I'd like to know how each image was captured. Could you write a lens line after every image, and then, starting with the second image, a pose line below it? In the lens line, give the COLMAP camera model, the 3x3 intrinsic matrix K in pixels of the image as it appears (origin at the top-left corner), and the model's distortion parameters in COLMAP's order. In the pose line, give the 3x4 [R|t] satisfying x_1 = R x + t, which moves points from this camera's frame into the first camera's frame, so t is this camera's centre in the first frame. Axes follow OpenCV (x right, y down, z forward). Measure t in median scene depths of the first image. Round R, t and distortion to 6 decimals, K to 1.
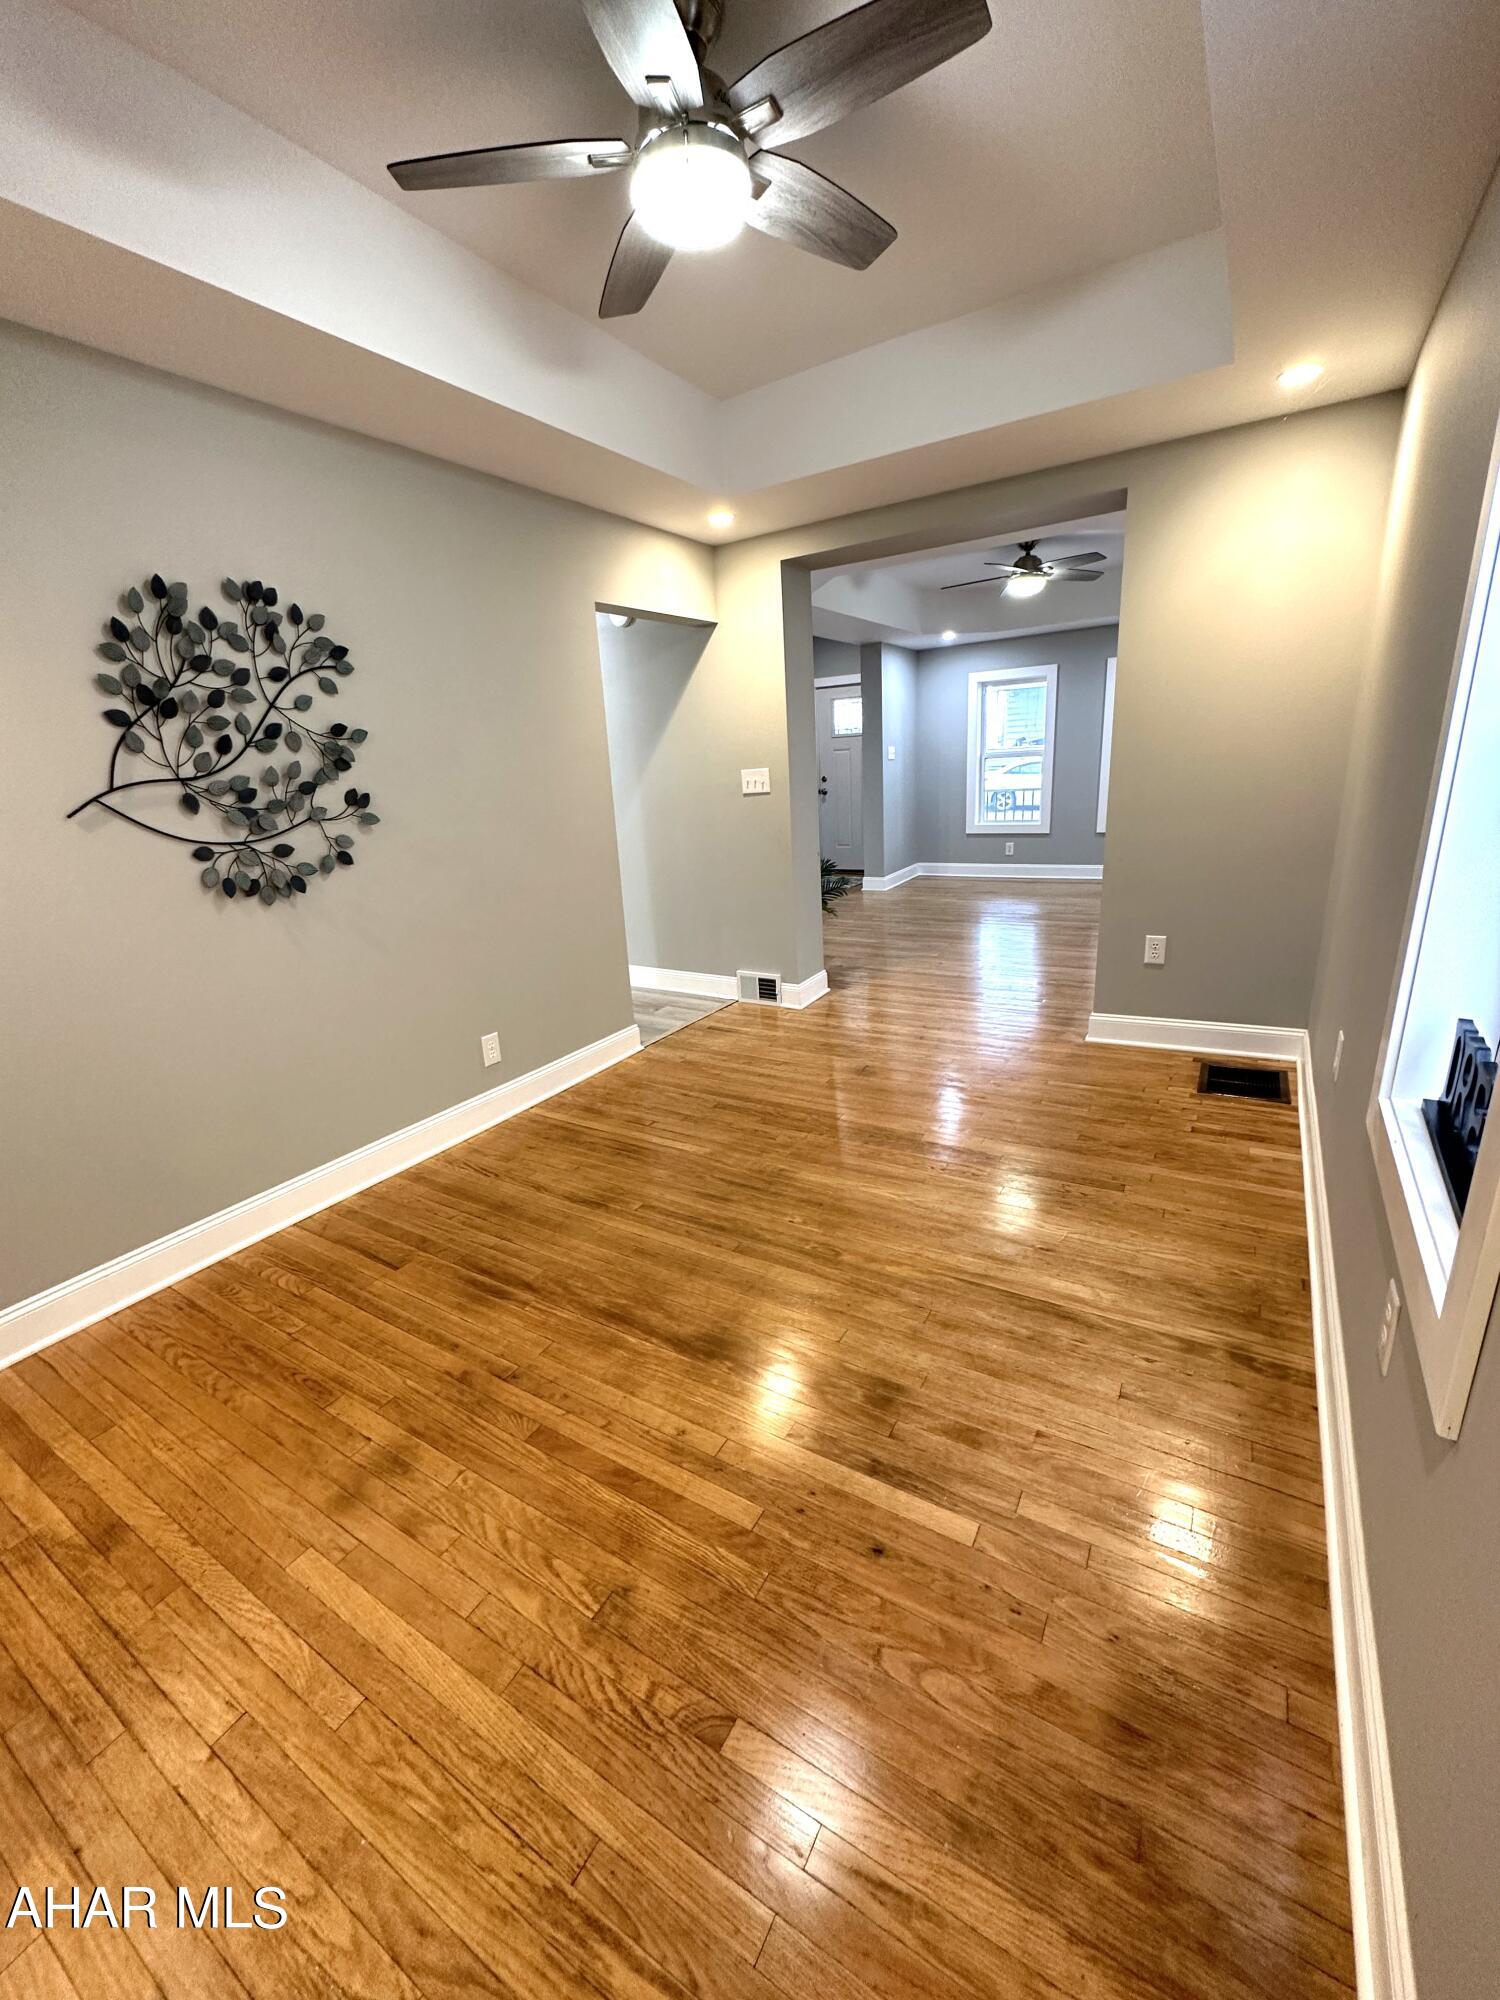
lens RADIAL K [[798.8, 0, 750.0], [0, 798.8, 1000.0], [0, 0, 1]] dist [0.000694, 0.000063]
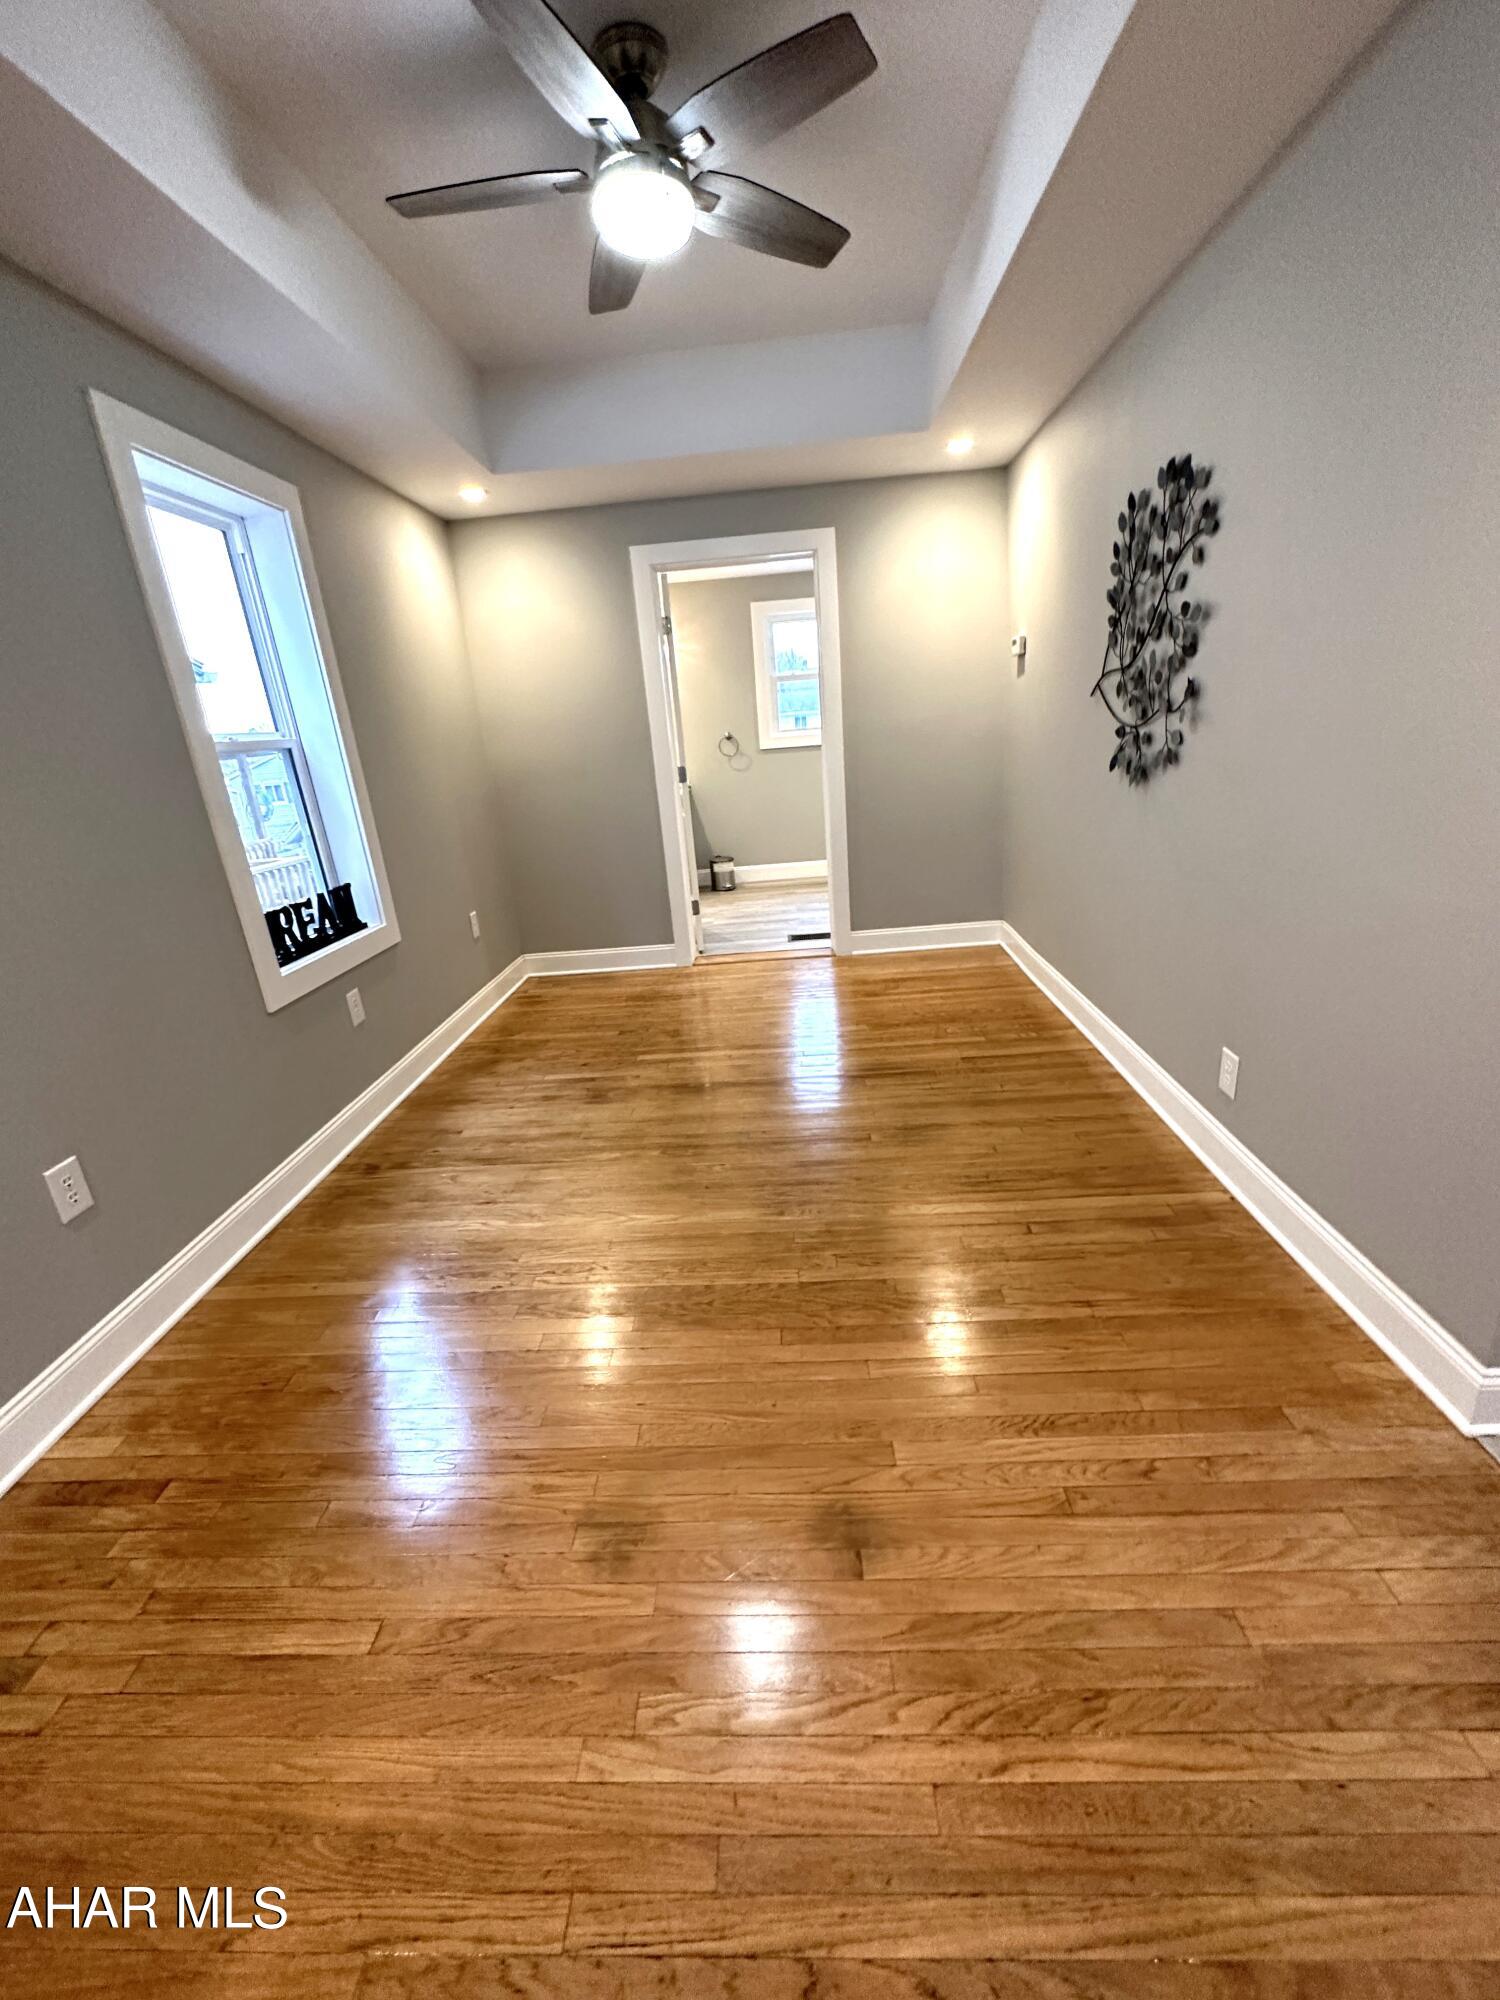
lens RADIAL K [[798.8, 0, 750.0], [0, 798.8, 1000.0], [0, 0, 1]] dist [0.000694, 0.000063]
pose [[-0.861618, 0.281284, -0.422485, 0.405143], [-0.014091, 0.818812, 0.573889, -0.505307], [0.507361, 0.500426, -0.701540, 1.664687]]
